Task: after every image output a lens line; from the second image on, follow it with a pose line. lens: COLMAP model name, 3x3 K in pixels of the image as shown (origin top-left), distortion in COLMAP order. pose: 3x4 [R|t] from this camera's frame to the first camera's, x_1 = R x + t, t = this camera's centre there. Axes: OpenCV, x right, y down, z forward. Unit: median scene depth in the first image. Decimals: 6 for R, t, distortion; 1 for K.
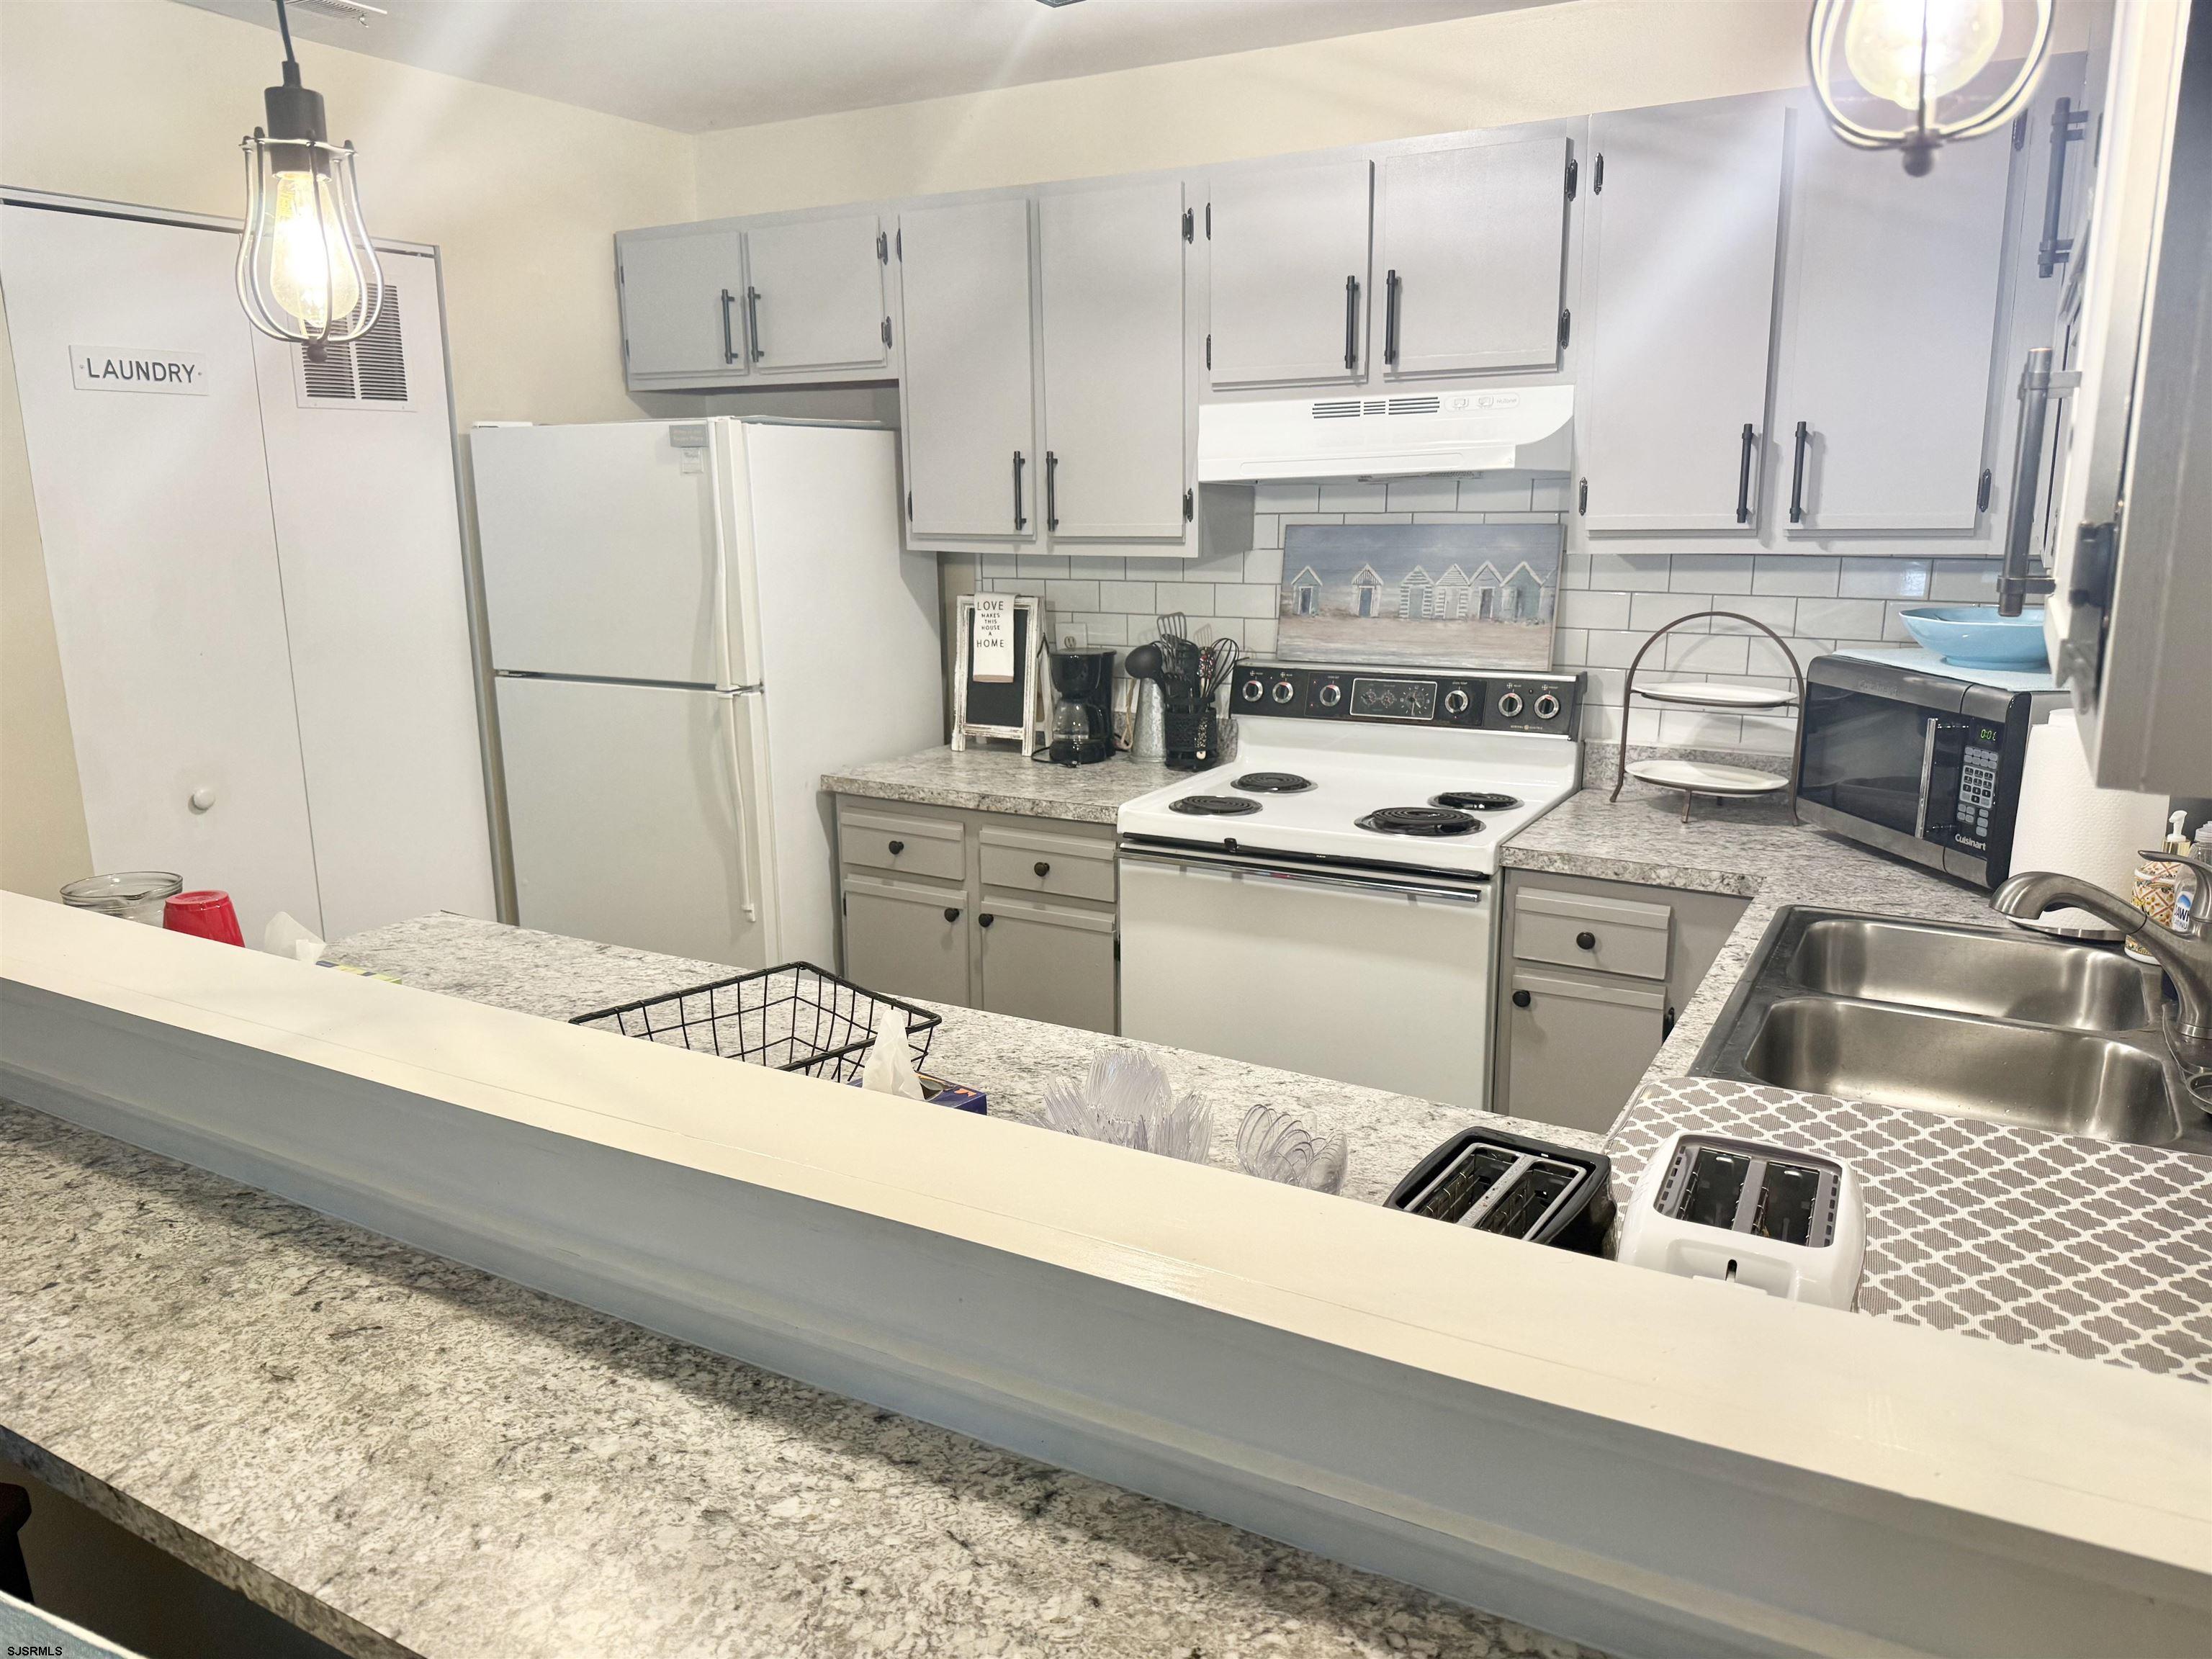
lens RADIAL K [[1544.4, 0, 1108.8], [0, 1544.4, 845.3], [0, 0, 1]] dist [0.055146, -0.010741]
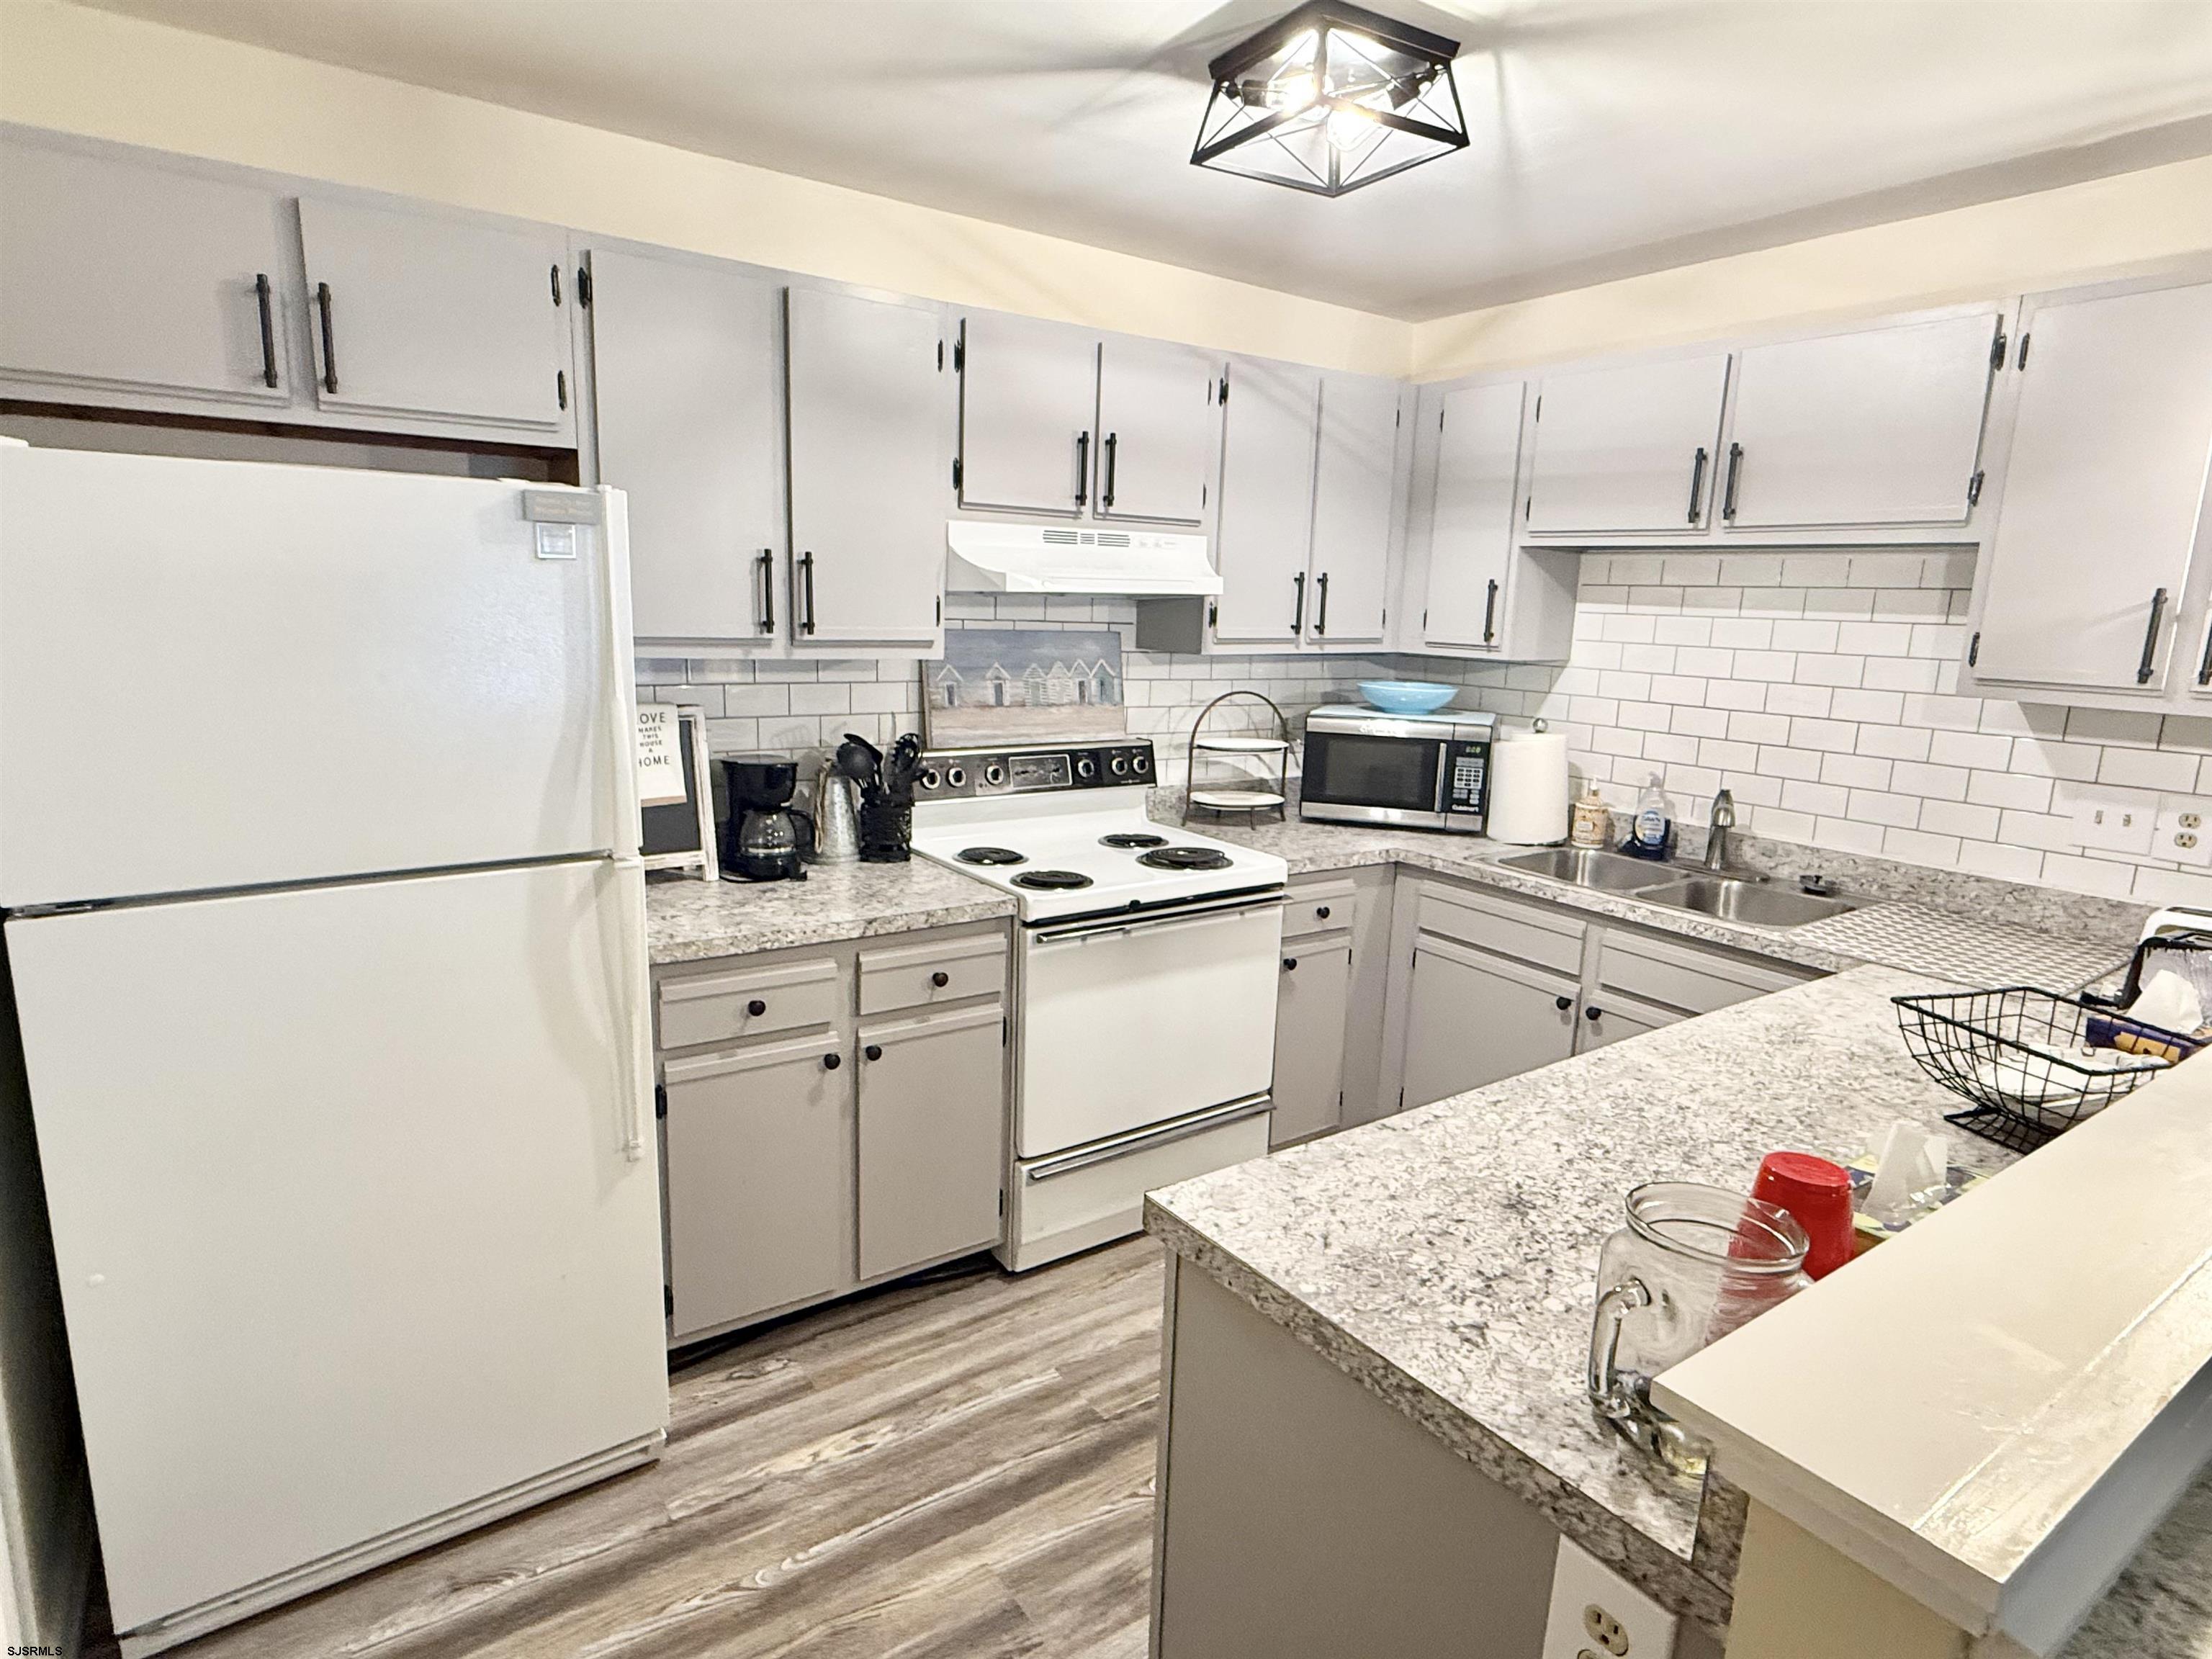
lens RADIAL K [[1190.0, 0, 1099.8], [0, 1190.0, 814.5], [0, 0, 1]] dist [-0.000315, -0.001044]
pose [[0.428399, -0.137636, 0.893046, -0.652401], [0.168295, 0.983191, 0.070797, -0.122257], [-0.887779, 0.119966, 0.444362, 0.555651]]
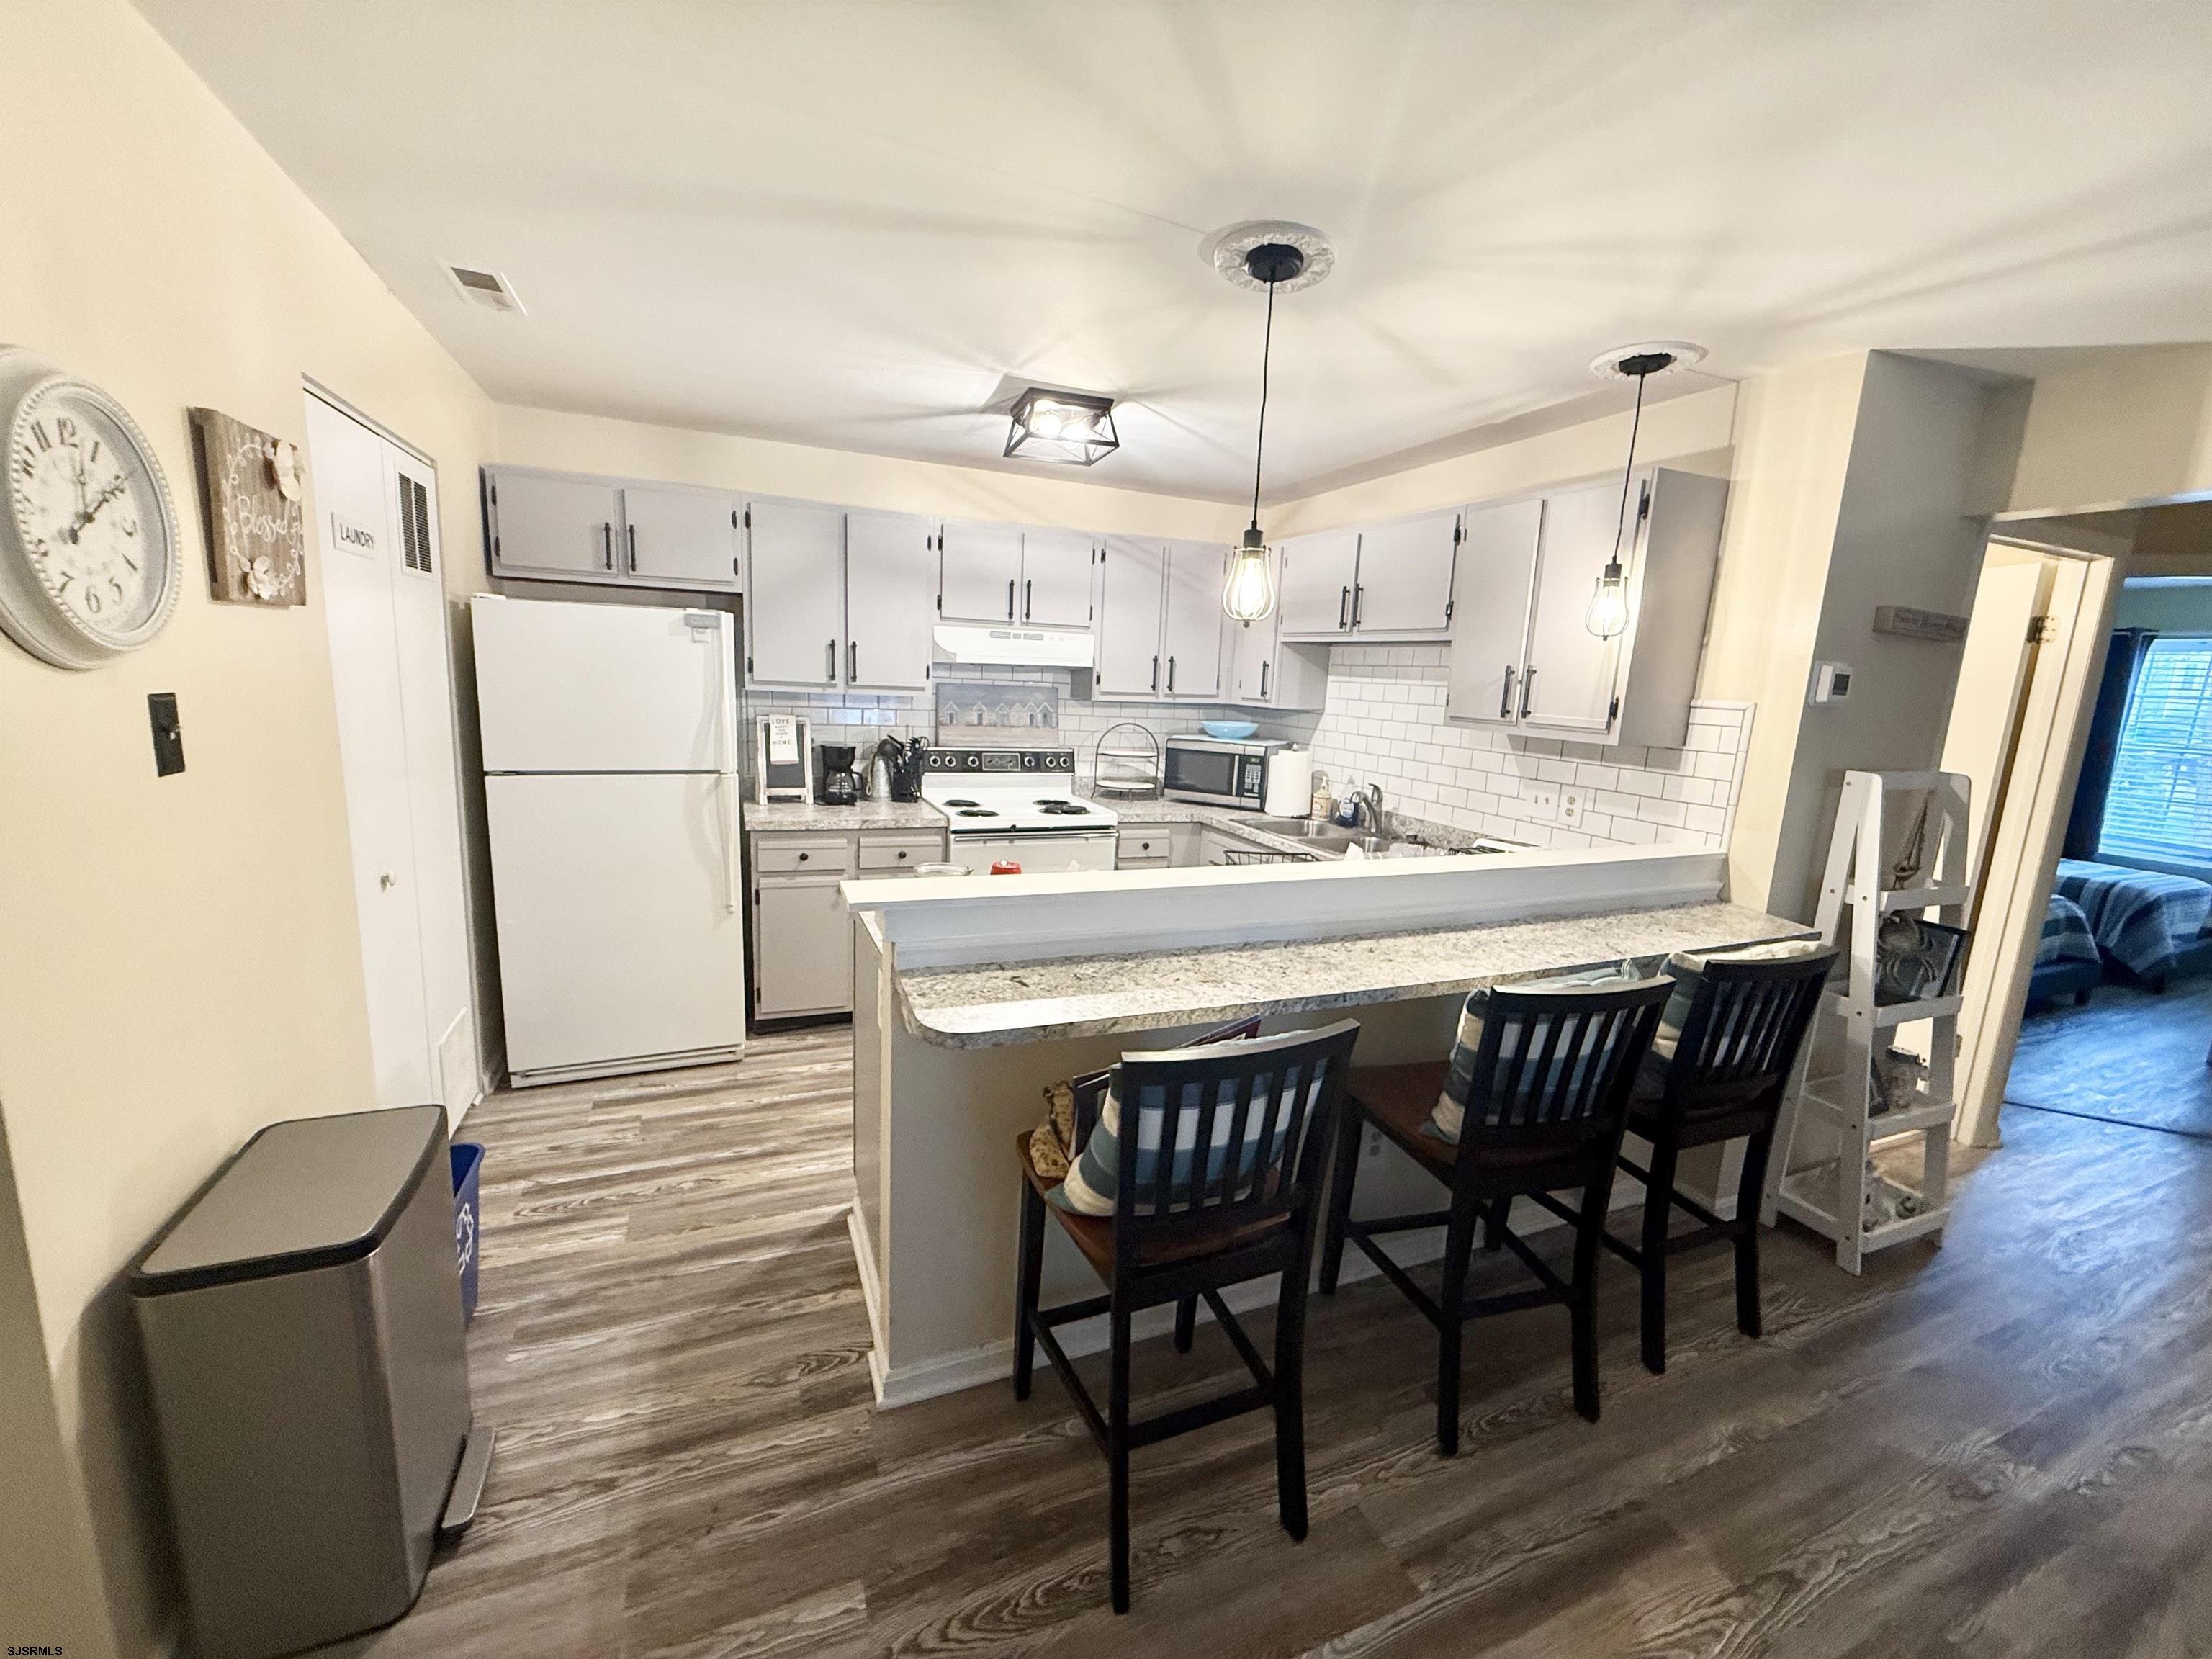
lens RADIAL K [[878.7, 0, 1103.6], [0, 878.7, 817.9], [0, 0, 1]] dist [-0.008349, 0.000039]
pose [[0.604039, -0.090681, 0.791779, -0.756230], [0.127362, 0.991720, 0.016416, -0.016626], [-0.786712, 0.090927, 0.610587, 0.115889]]
